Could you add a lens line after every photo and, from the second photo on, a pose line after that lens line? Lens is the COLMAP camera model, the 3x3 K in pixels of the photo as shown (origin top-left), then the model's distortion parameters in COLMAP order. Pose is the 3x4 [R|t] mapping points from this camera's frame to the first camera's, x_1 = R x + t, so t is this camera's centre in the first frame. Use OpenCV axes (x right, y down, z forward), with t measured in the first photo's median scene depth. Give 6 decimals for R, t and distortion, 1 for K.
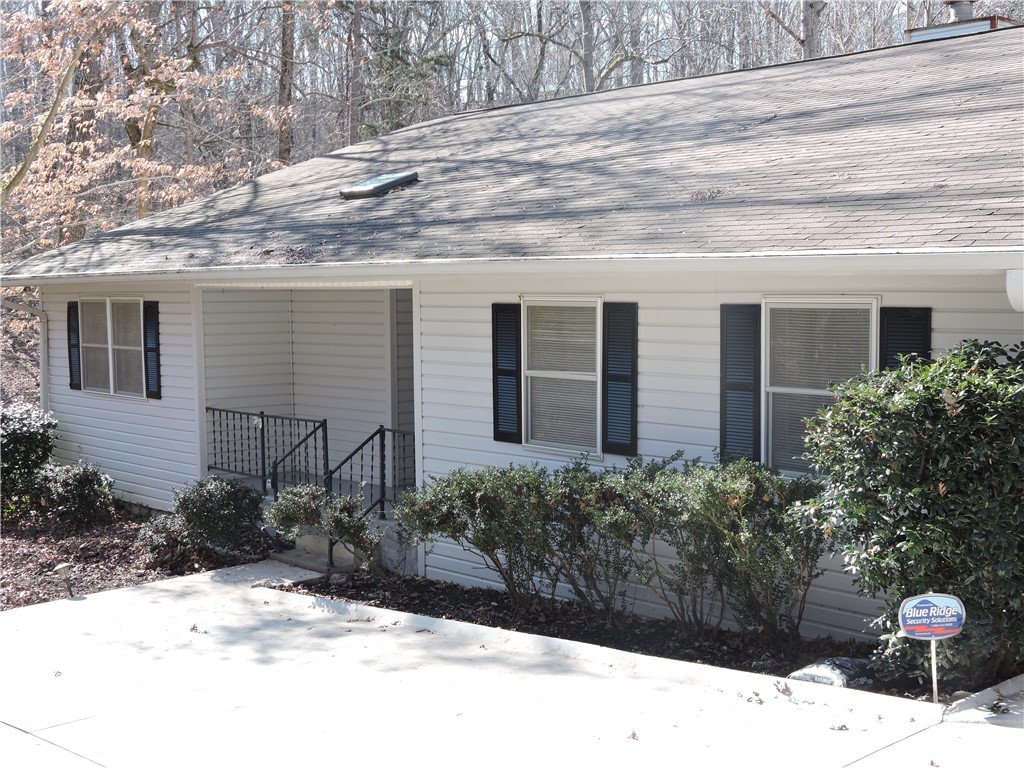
lens RADIAL K [[1291.0, 0, 509.9], [0, 1291.0, 386.8], [0, 0, 1]] dist [-0.027467, 0.000000]
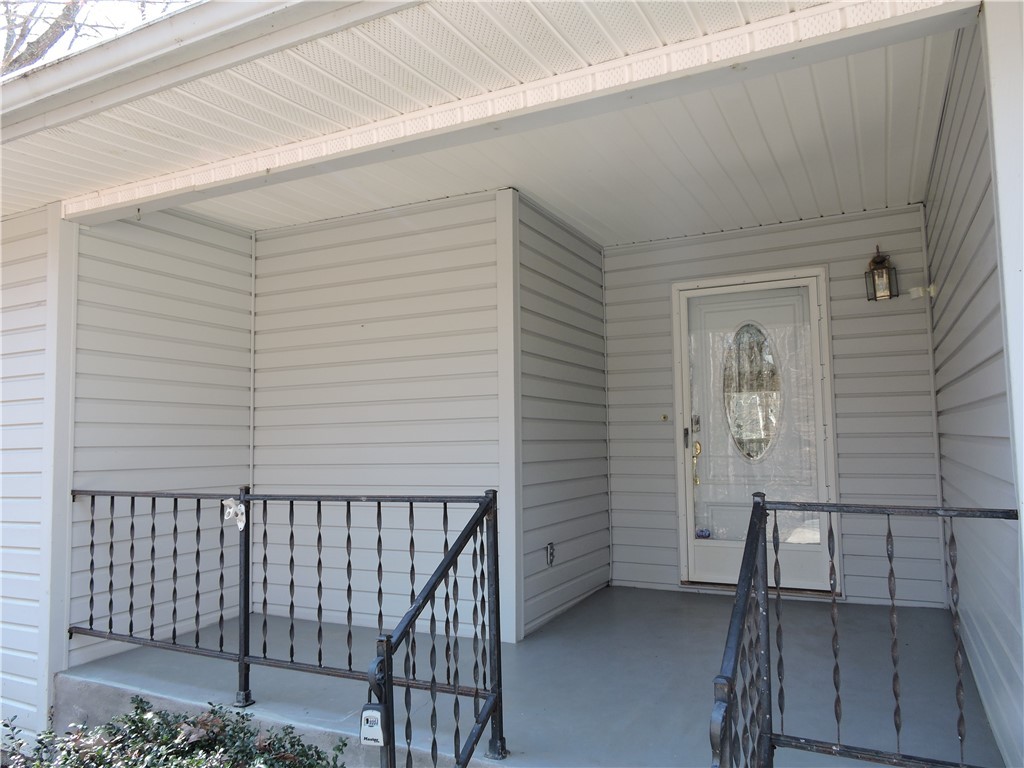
lens RADIAL K [[736.5, 0, 513.8], [0, 736.5, 384.3], [0, 0, 1]] dist [0.002689, -0.009182]
pose [[0.938738, 0.018485, 0.344136, -0.185050], [0.034715, 0.988410, -0.147787, 0.023057], [-0.342879, 0.150680, 0.927216, 0.723547]]
